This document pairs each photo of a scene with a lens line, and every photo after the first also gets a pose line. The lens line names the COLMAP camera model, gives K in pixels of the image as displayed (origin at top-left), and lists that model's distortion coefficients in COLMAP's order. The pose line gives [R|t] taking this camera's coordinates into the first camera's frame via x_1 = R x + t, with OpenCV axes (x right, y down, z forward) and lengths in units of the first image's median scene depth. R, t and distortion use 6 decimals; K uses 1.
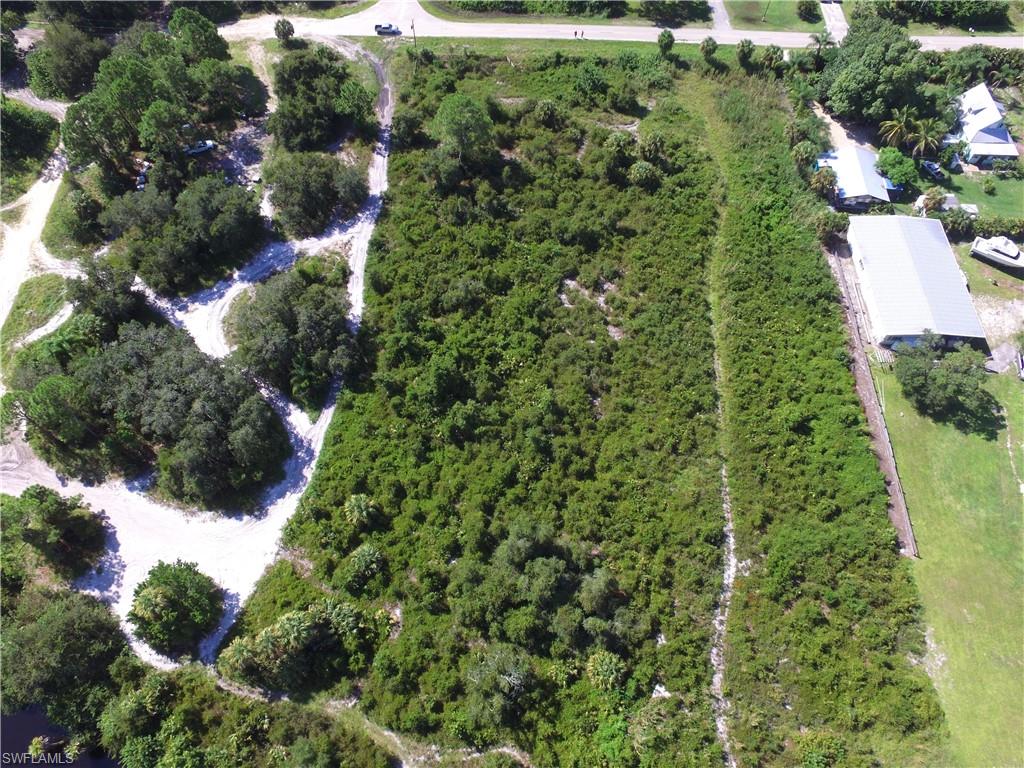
lens RADIAL K [[688.3, 0, 512.2], [0, 688.3, 393.6], [0, 0, 1]] dist [-0.124688, 0.090237]
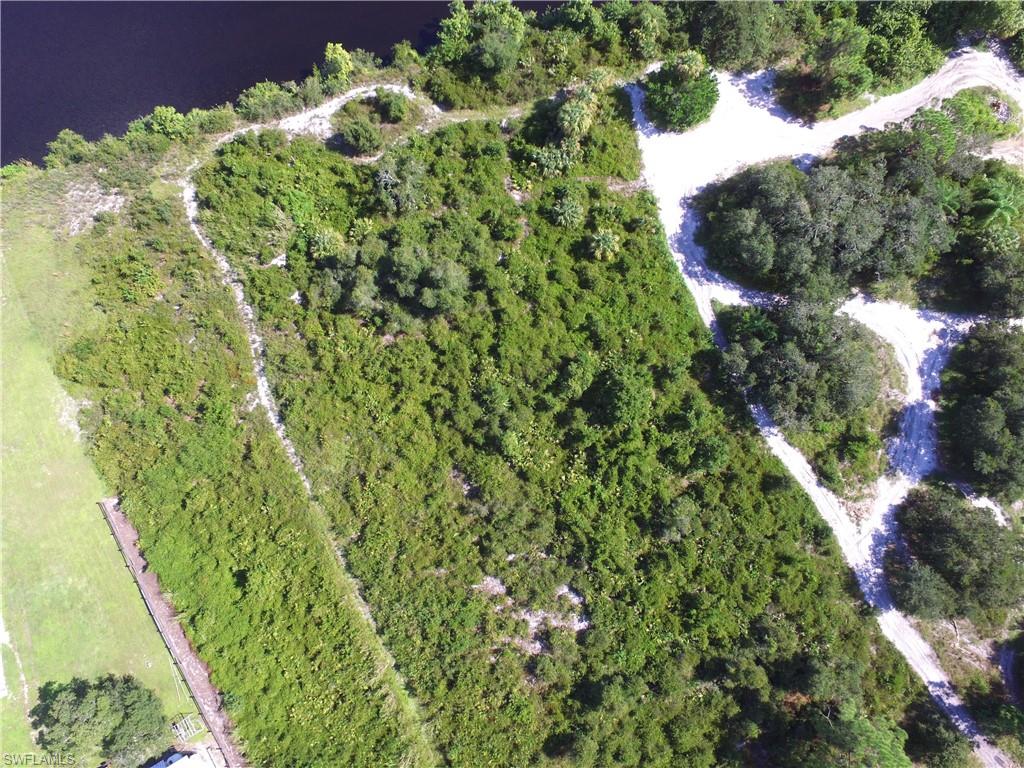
lens RADIAL K [[688.3, 0, 509.6], [0, 688.3, 397.9], [0, 0, 1]] dist [-0.124688, 0.090237]
pose [[-0.845596, 0.525486, -0.093982, 0.104142], [-0.464649, -0.637848, 0.614209, -0.503641], [0.262811, 0.563041, 0.783527, 0.285037]]
